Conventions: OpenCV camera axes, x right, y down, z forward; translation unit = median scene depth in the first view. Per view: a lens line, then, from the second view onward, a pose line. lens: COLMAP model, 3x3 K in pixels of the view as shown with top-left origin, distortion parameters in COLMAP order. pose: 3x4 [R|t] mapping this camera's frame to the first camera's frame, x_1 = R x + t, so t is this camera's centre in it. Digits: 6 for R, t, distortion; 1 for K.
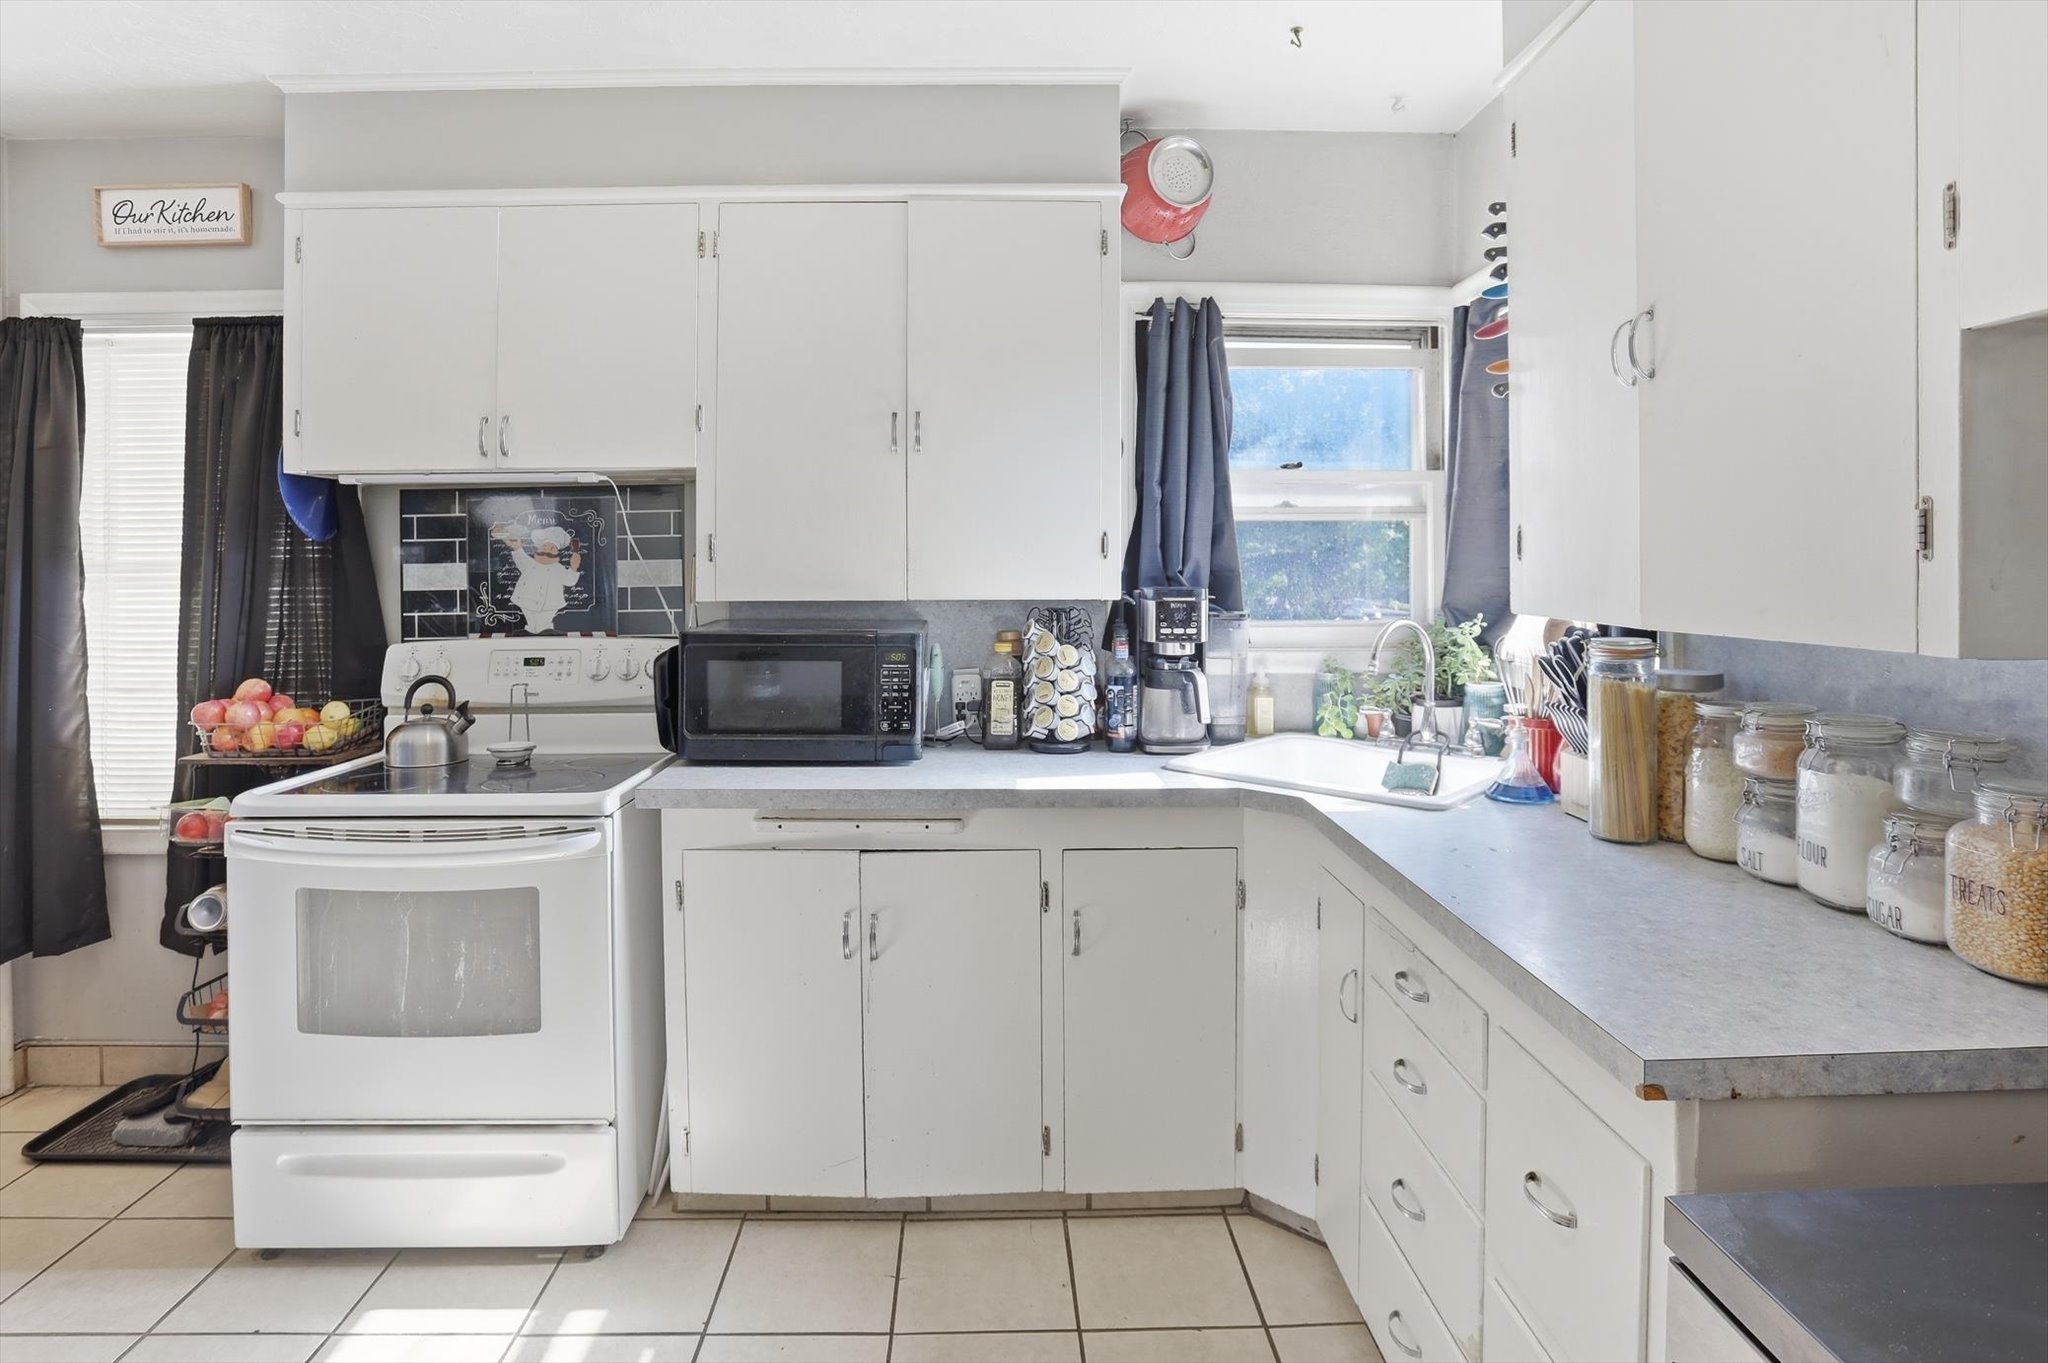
lens RADIAL K [[1079.5, 0, 1019.2], [0, 1079.5, 541.9], [0, 0, 1]] dist [-0.046995, 0.015699]
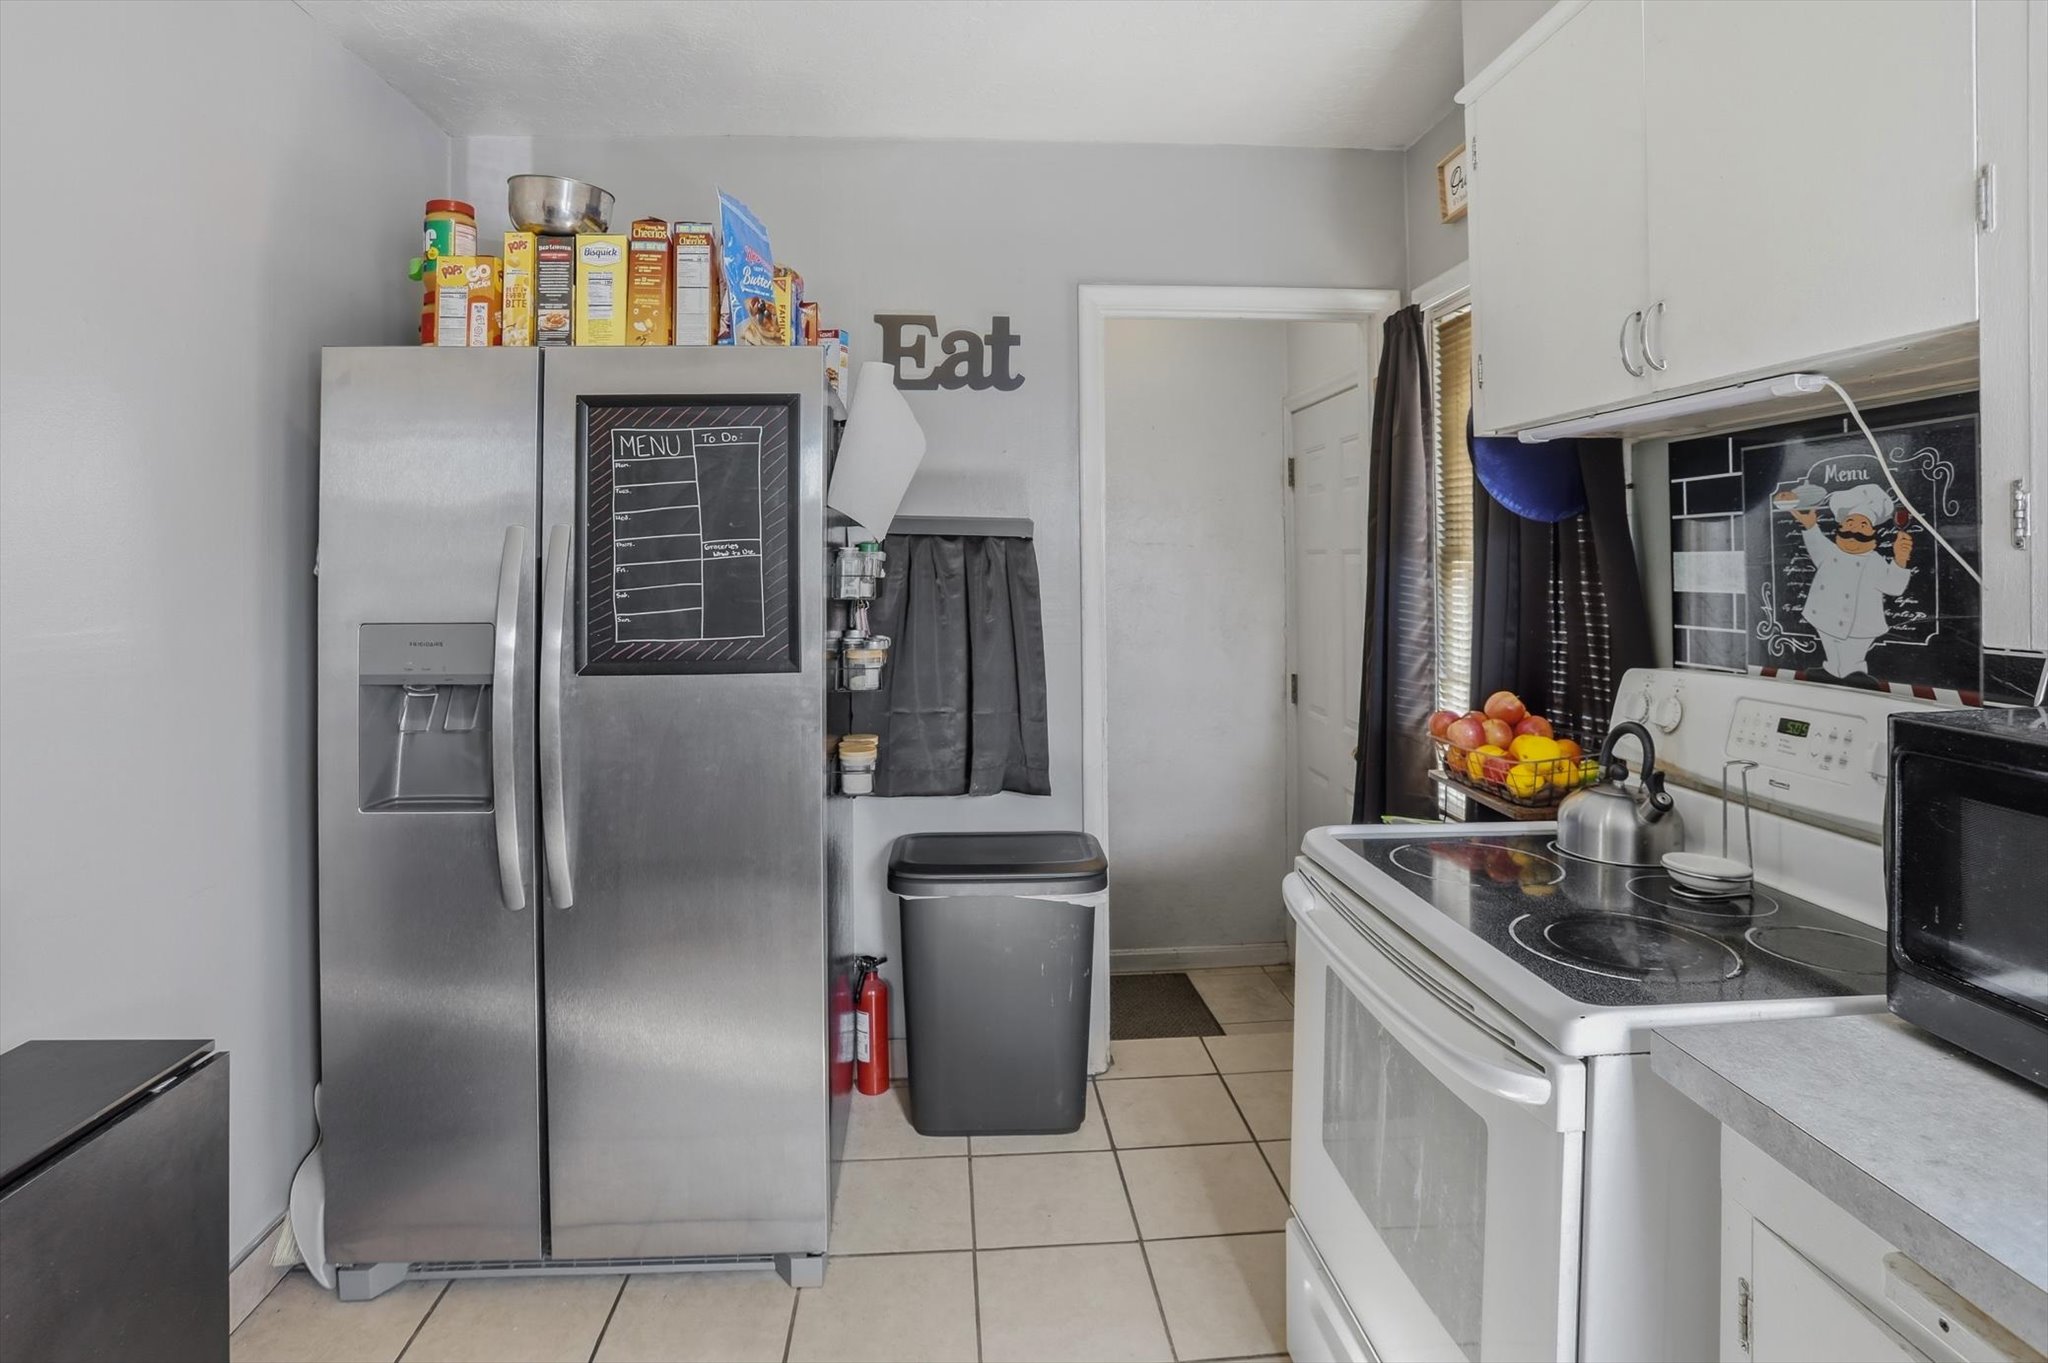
lens RADIAL K [[1079.5, 0, 1019.2], [0, 1079.5, 541.9], [0, 0, 1]] dist [-0.046995, 0.015699]
pose [[0.058518, -0.003859, -0.998279, 0.072189], [0.017630, 0.999841, -0.002831, 0.008985], [0.998131, -0.017434, 0.058577, 0.544960]]
